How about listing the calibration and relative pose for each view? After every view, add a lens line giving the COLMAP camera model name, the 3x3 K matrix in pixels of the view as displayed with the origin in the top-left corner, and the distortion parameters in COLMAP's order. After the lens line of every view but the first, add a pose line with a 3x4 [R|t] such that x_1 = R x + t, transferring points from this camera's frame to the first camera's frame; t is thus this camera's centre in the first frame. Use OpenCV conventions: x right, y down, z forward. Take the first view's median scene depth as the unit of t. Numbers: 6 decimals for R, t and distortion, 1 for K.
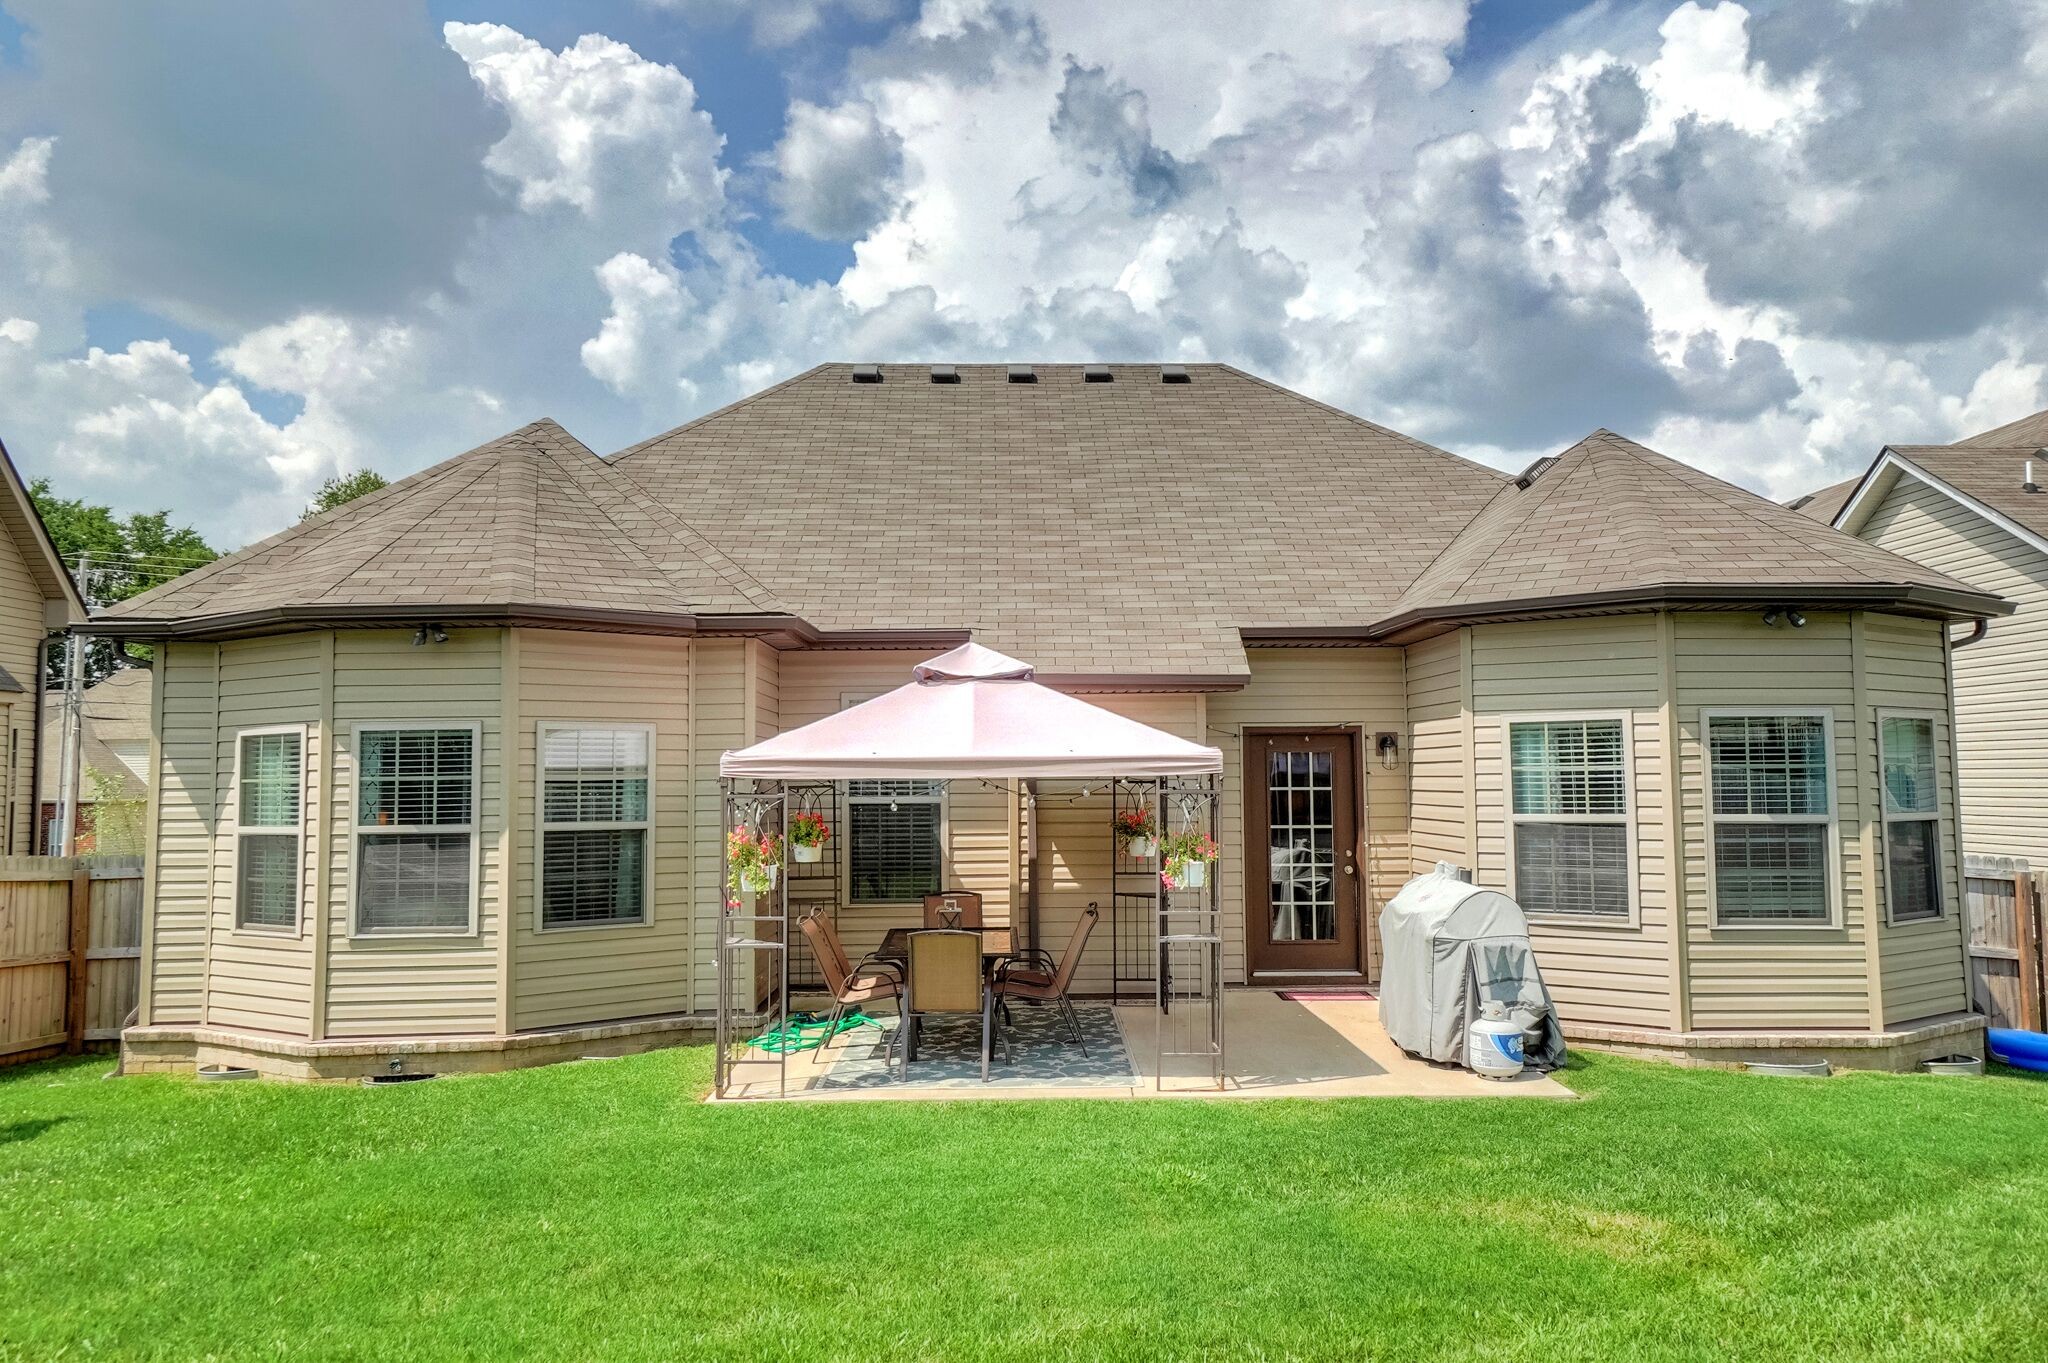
lens RADIAL K [[1578.8, 0, 1024.0], [0, 1578.8, 681.5], [0, 0, 1]] dist [0.055731, -0.000510]
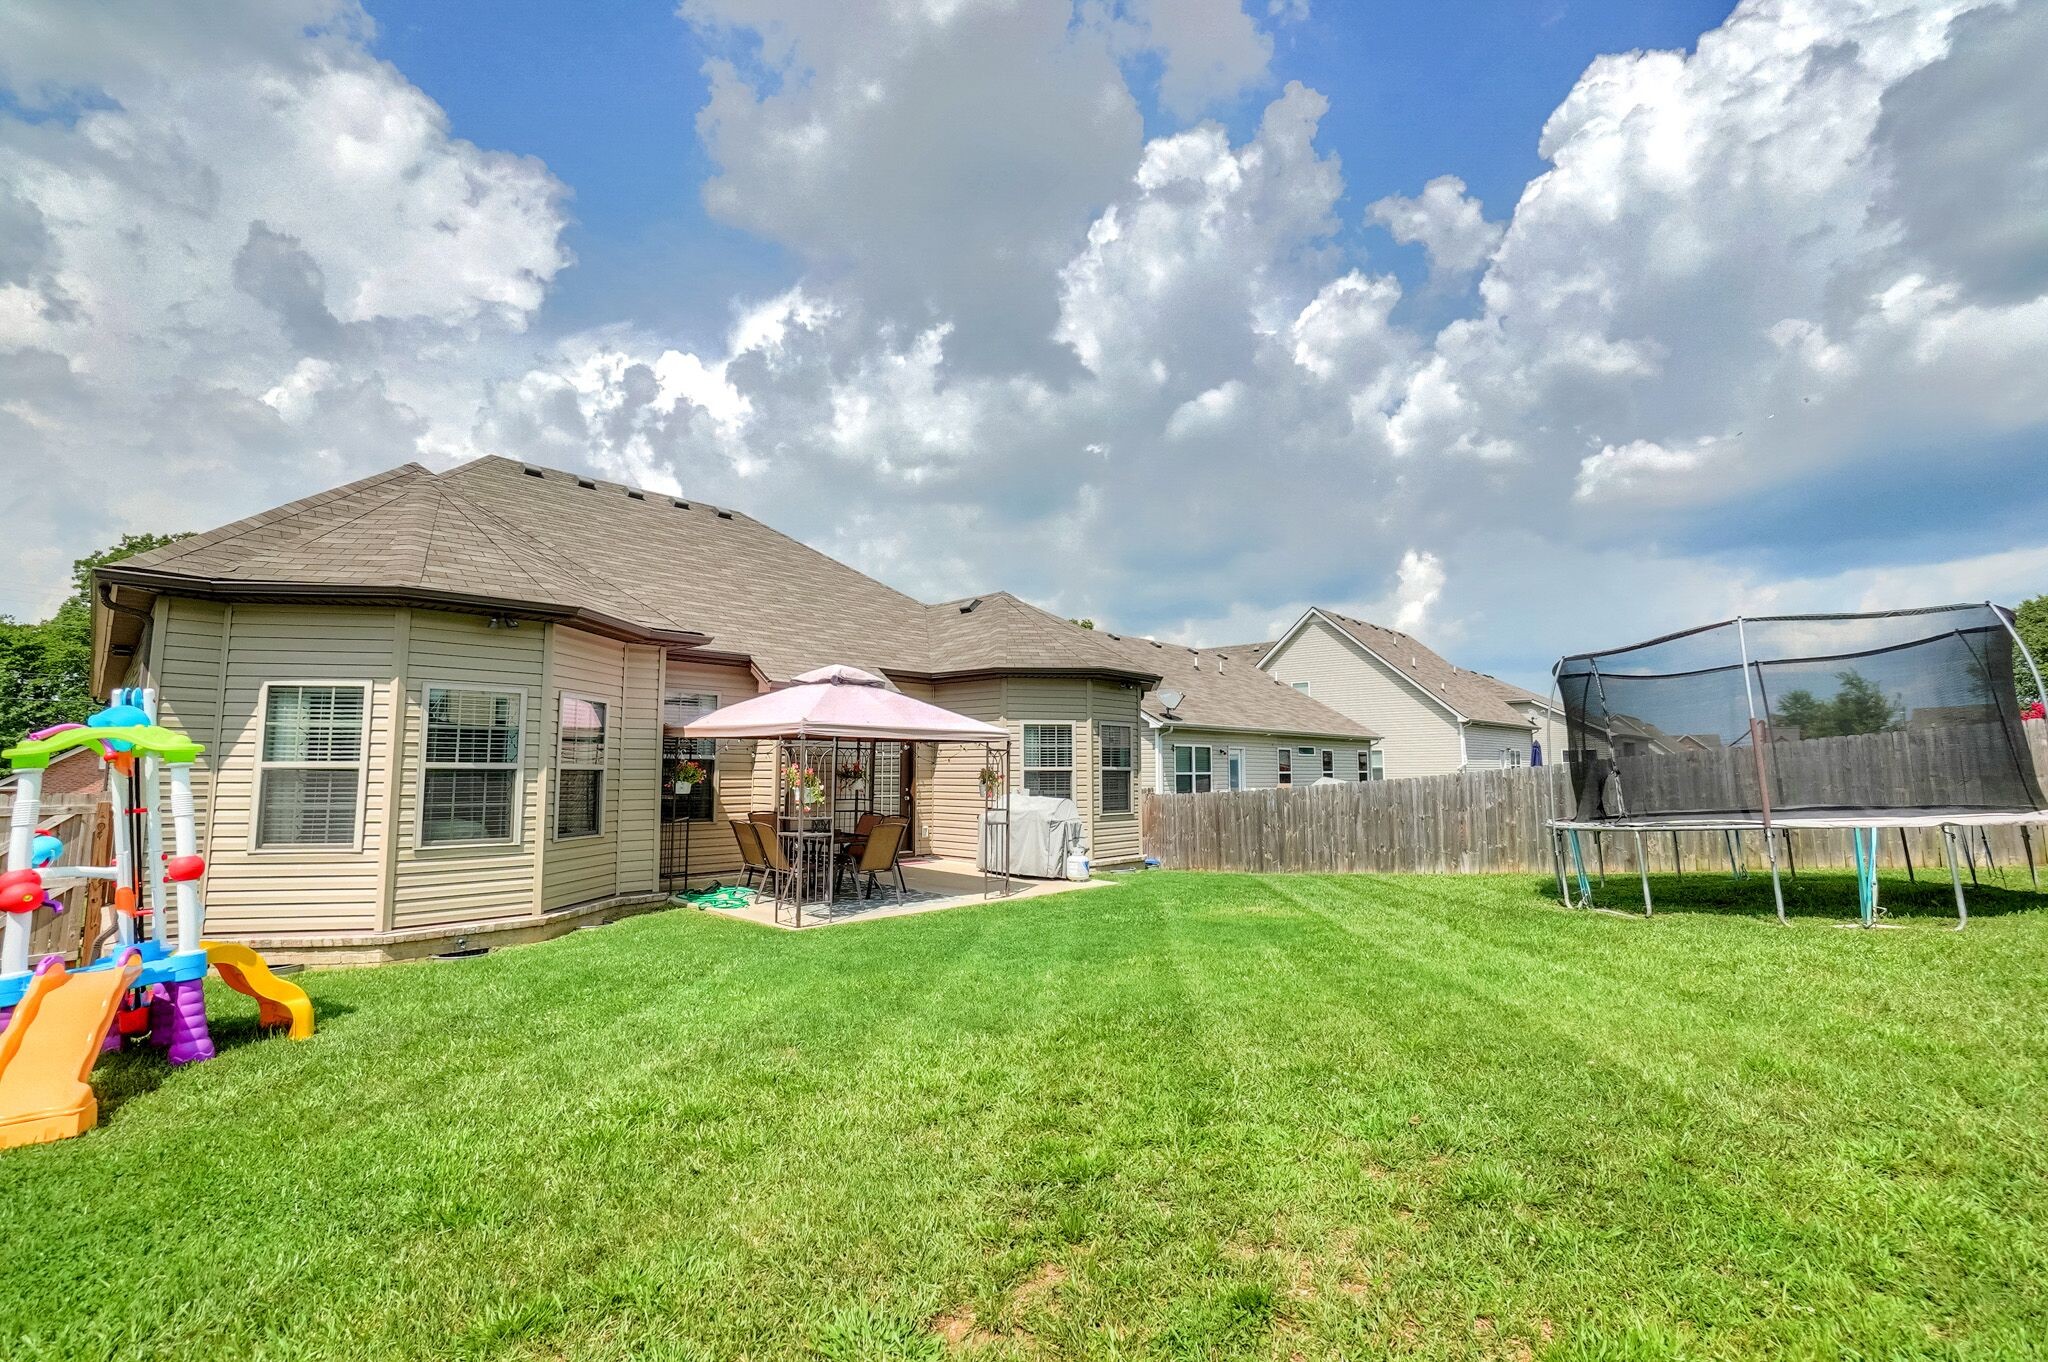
lens RADIAL K [[918.3, 0, 1015.5], [0, 918.3, 679.5], [0, 0, 1]] dist [-0.056103, 0.023544]
pose [[0.689791, 0.080513, 0.719517, -0.606646], [-0.054735, 0.996753, -0.059062, 0.040087], [-0.721936, 0.001357, 0.691958, 0.151842]]
